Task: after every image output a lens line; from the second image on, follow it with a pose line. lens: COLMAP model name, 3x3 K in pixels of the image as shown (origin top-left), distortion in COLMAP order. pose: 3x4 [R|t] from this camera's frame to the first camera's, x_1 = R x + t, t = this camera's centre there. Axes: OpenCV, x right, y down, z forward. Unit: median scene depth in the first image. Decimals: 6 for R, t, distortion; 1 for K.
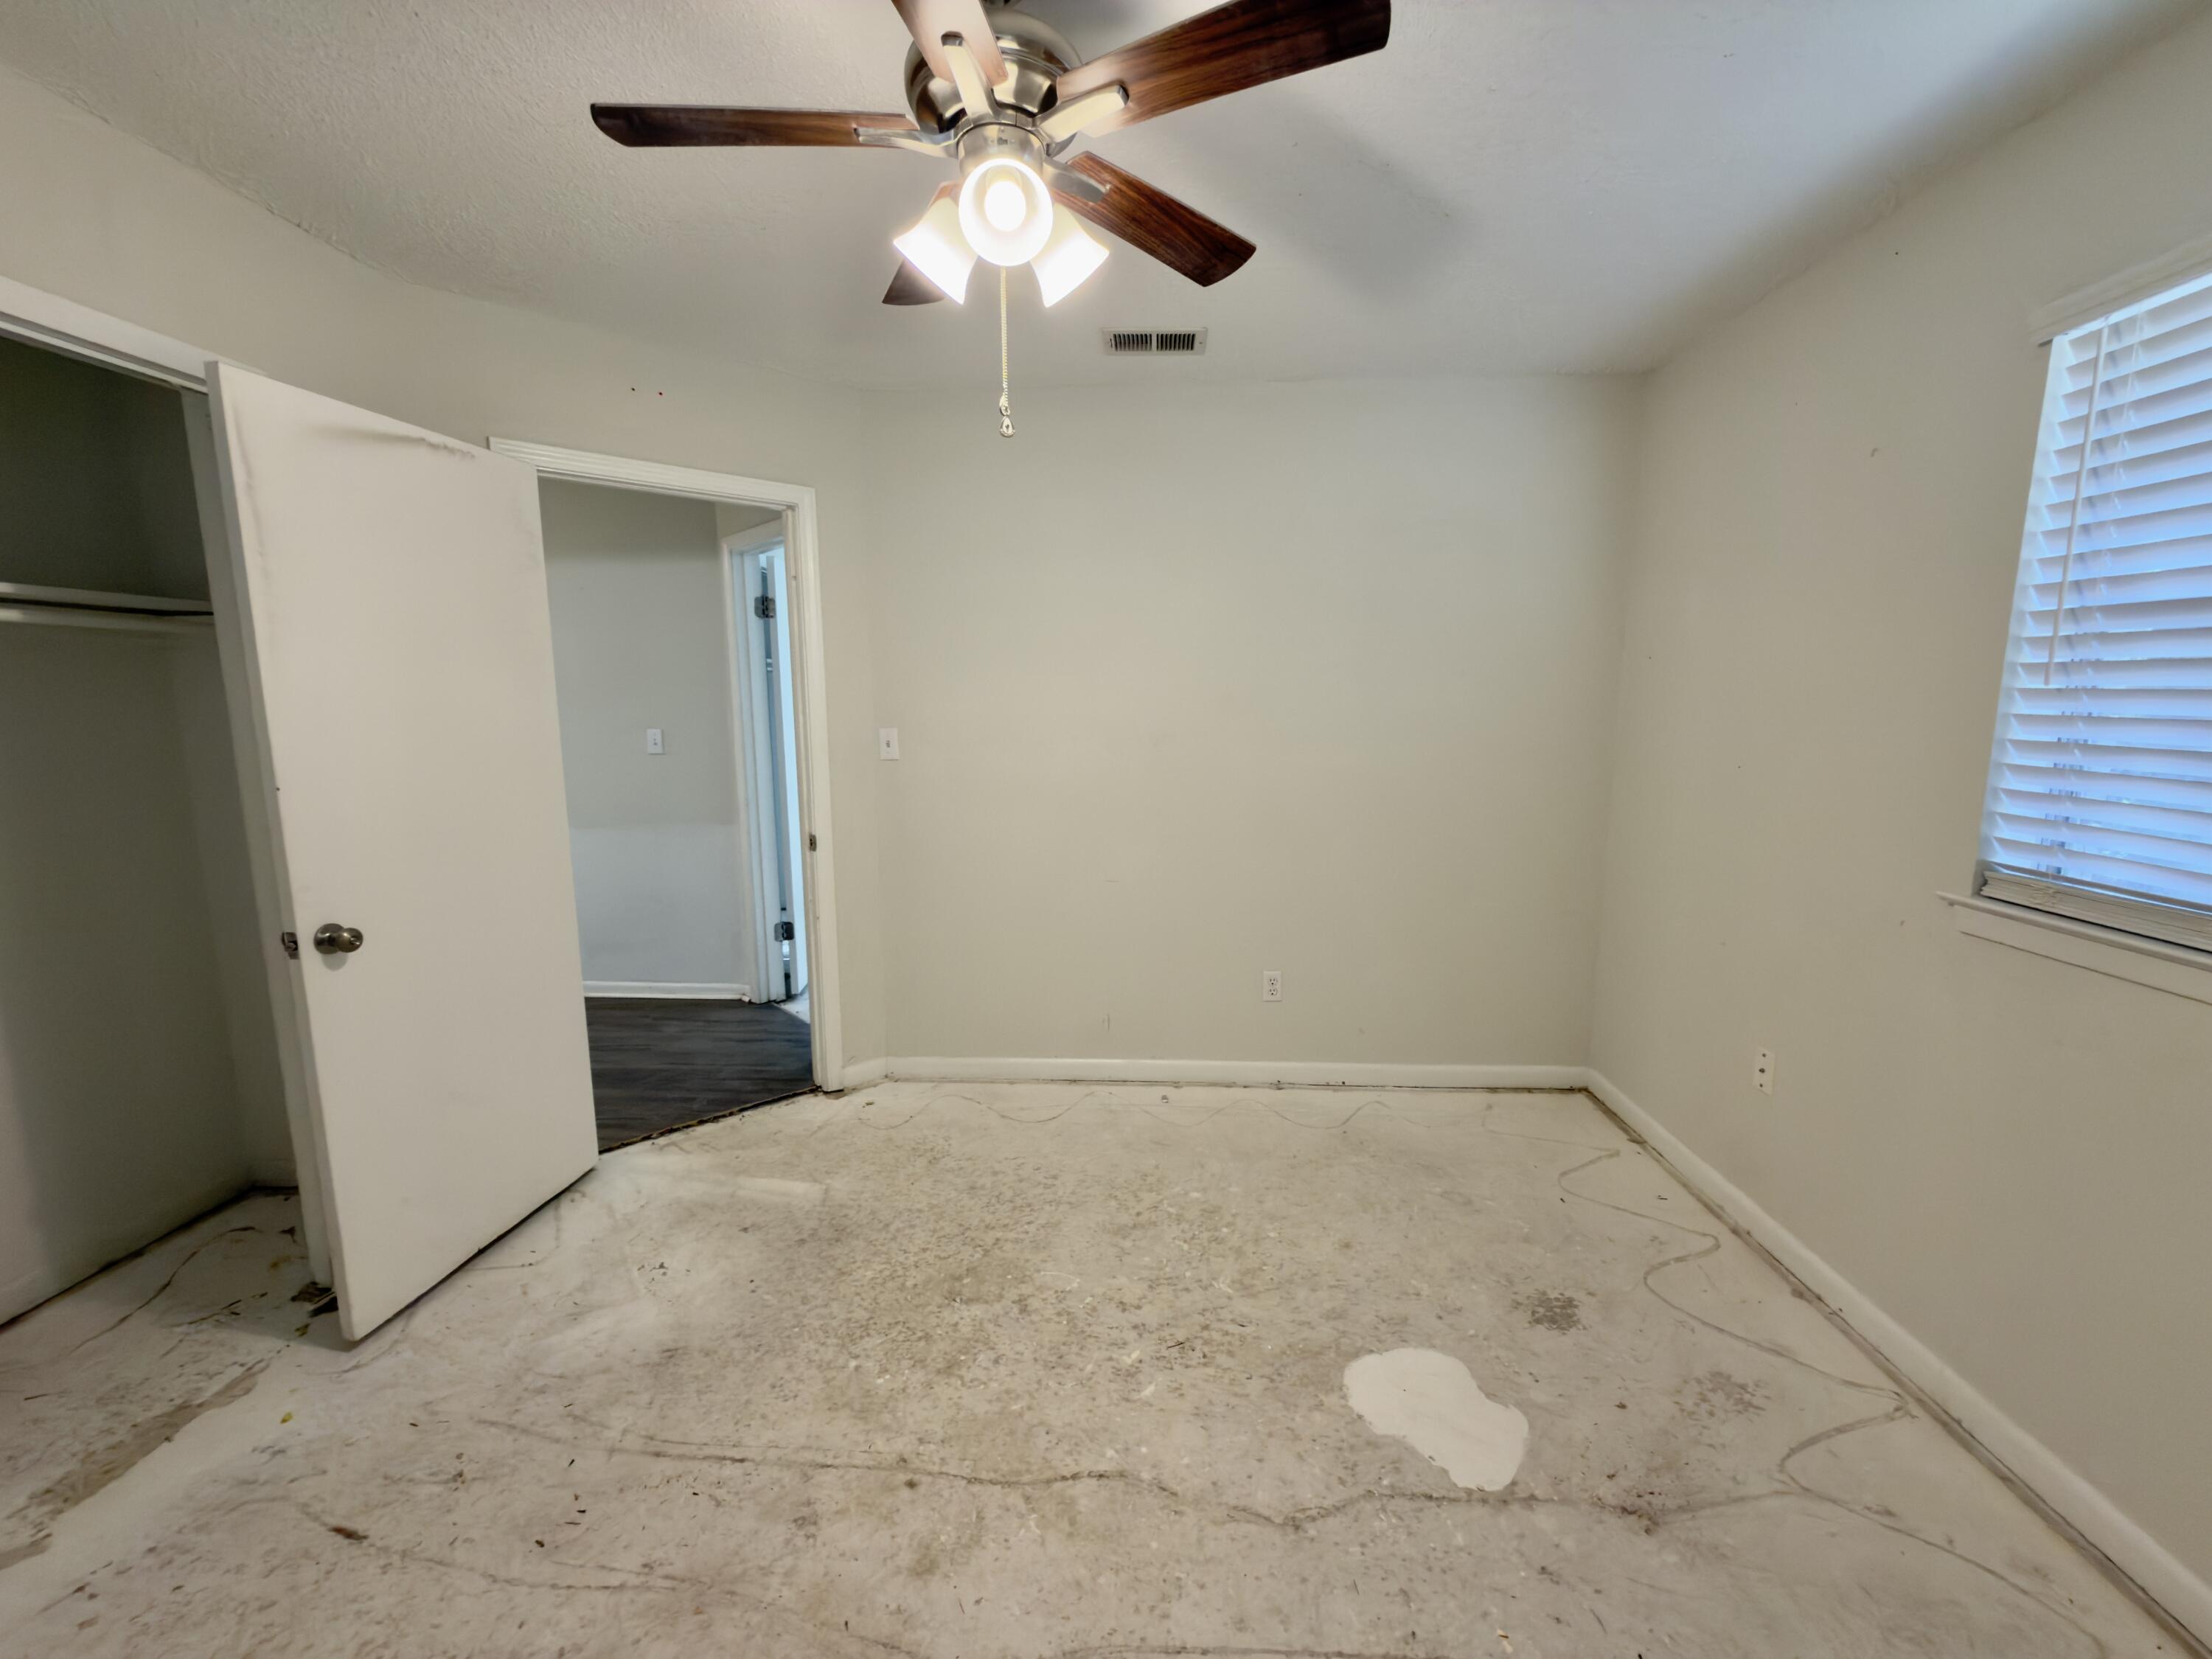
lens RADIAL K [[884.3, 0, 1106.0], [0, 884.3, 829.5], [0, 0, 1]] dist [0.000347, -0.000092]
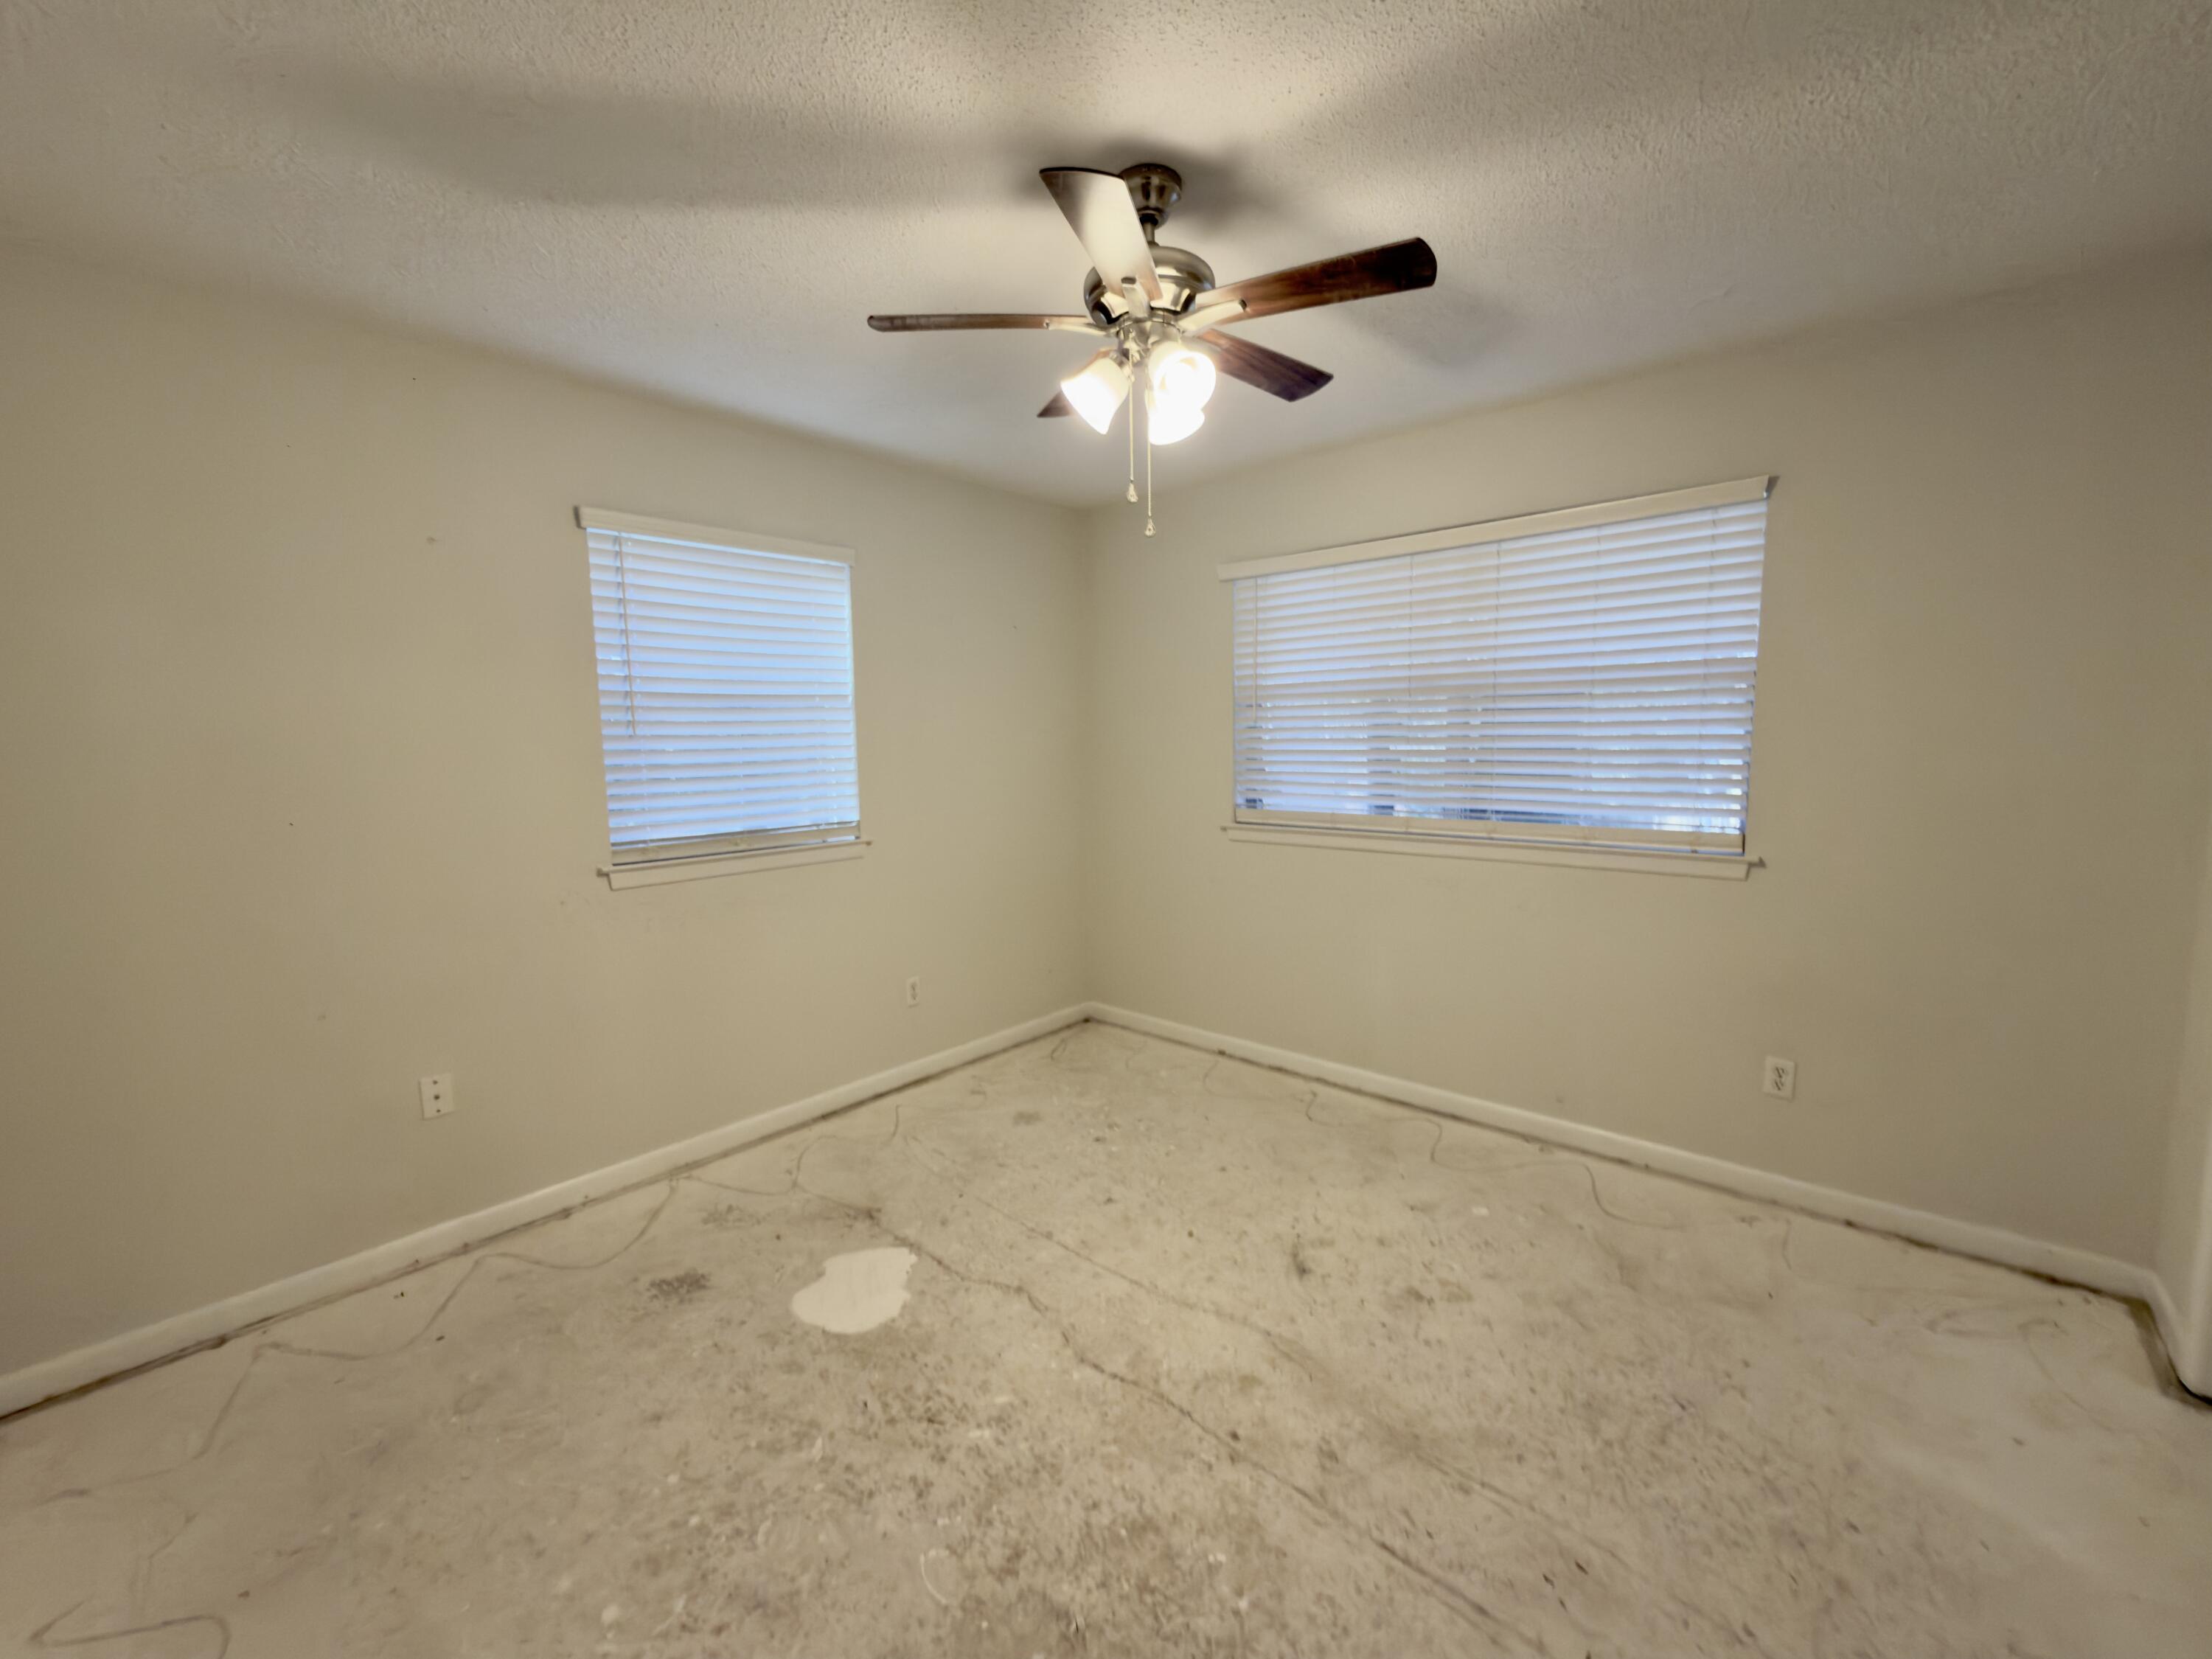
lens RADIAL K [[884.3, 0, 1106.0], [0, 884.3, 829.5], [0, 0, 1]] dist [0.000347, -0.000092]
pose [[-0.777785, -0.052102, 0.626367, -0.675381], [0.113666, 0.968467, 0.221702, -0.233022], [-0.618166, 0.243634, -0.747337, 1.571617]]
